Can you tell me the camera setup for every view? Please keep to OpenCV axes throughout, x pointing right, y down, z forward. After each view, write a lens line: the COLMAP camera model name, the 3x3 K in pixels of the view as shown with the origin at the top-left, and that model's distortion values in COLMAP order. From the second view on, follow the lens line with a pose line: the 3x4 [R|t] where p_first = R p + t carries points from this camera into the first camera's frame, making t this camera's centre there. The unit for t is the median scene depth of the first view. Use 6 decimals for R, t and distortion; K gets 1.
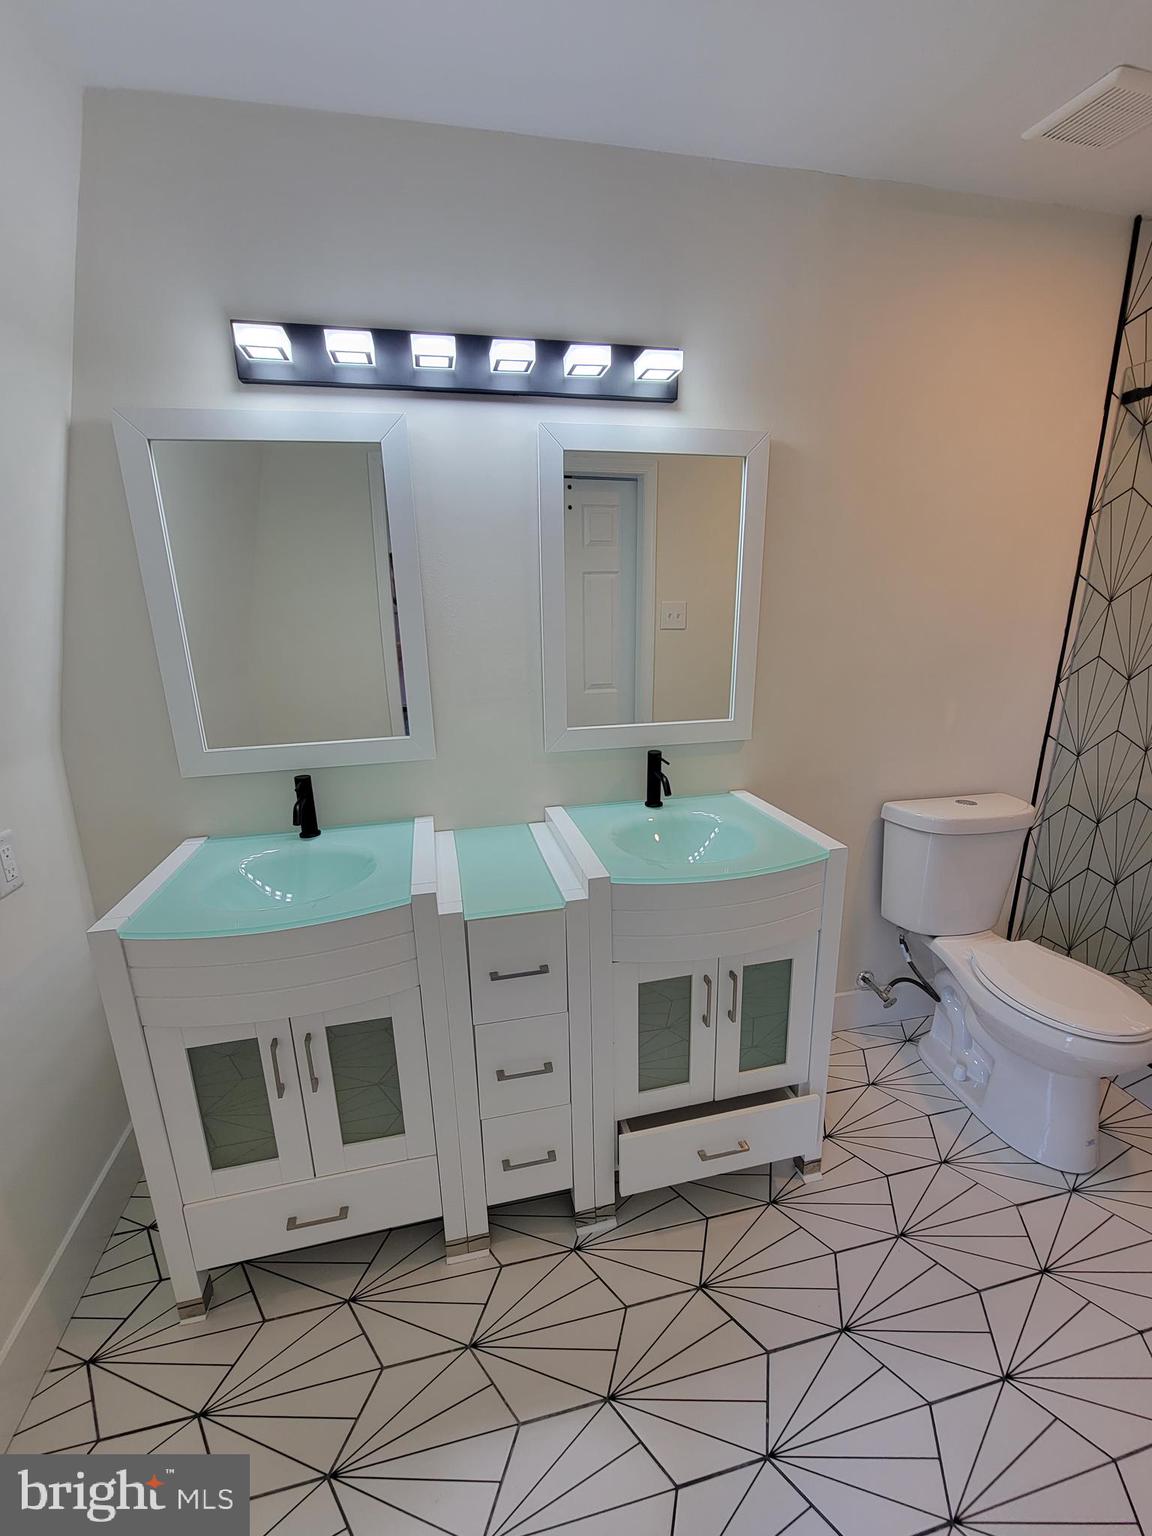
lens RADIAL K [[626.3, 0, 574.0], [0, 626.3, 764.3], [0, 0, 1]] dist [-0.003083, -0.001452]
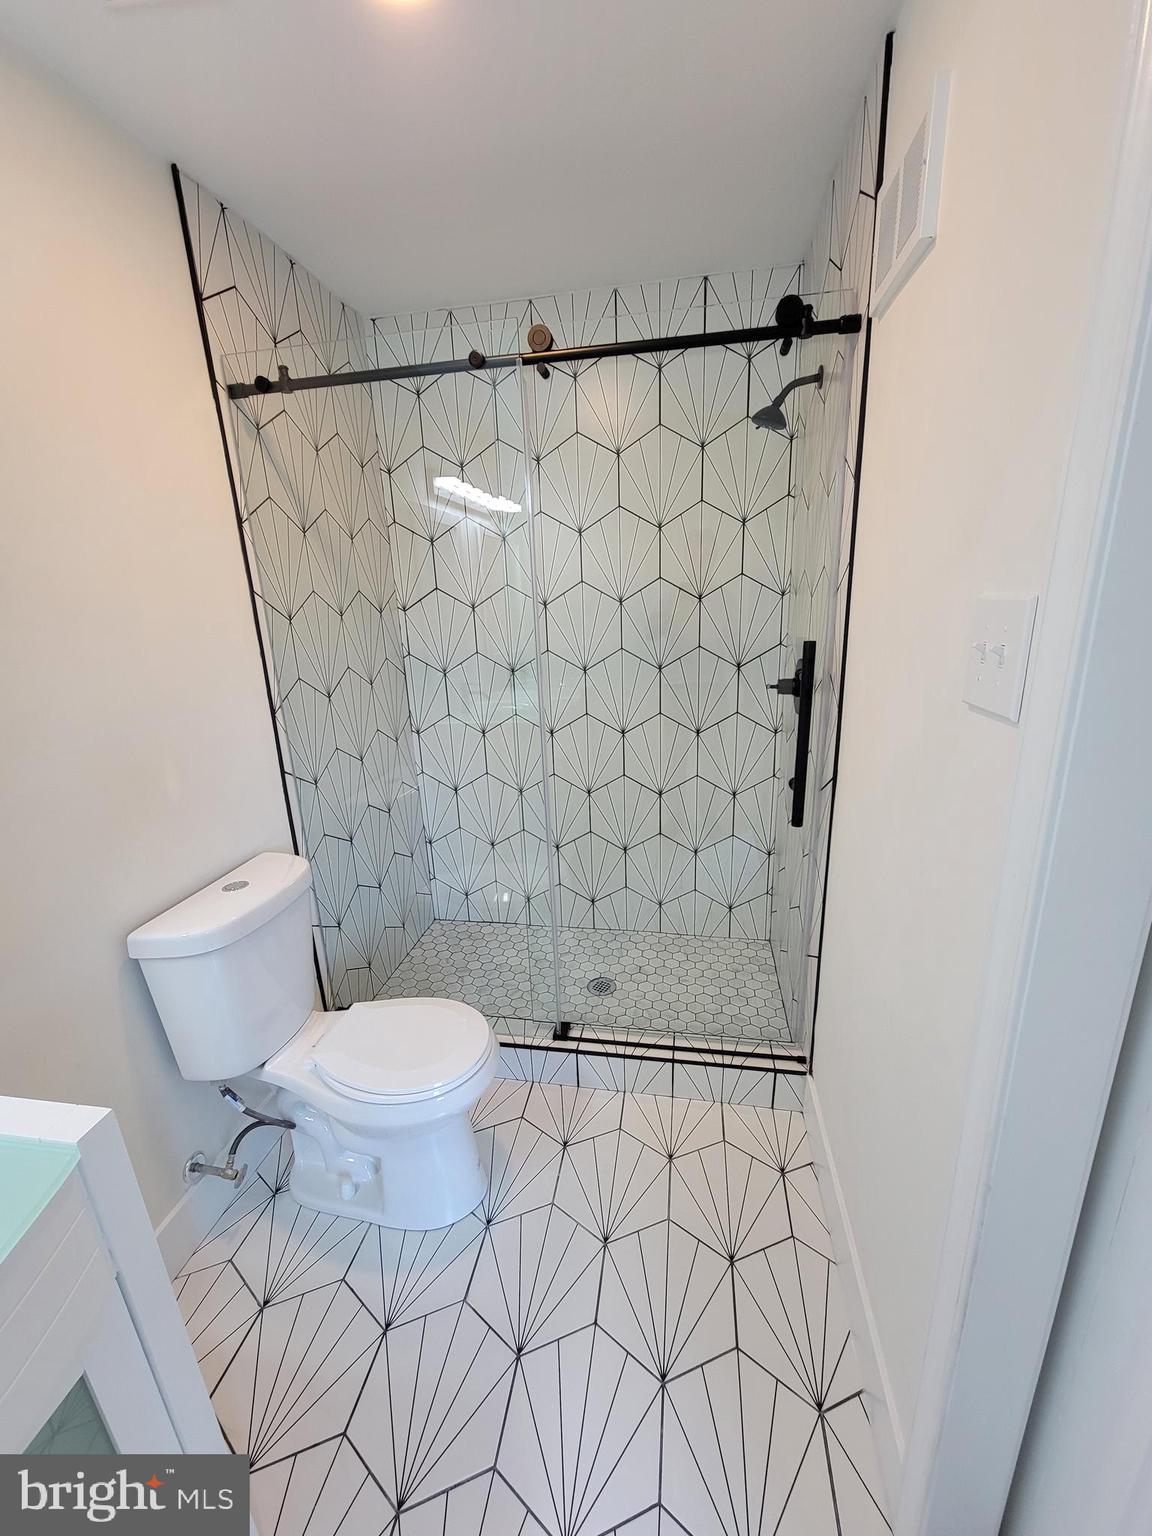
lens RADIAL K [[626.3, 0, 571.6], [0, 626.3, 773.9], [0, 0, 1]] dist [-0.003083, -0.001452]
pose [[0.387145, -0.262043, 0.883998, 0.140560], [0.272307, 0.948491, 0.161904, -0.081950], [-0.880890, 0.178039, 0.438560, 0.269483]]
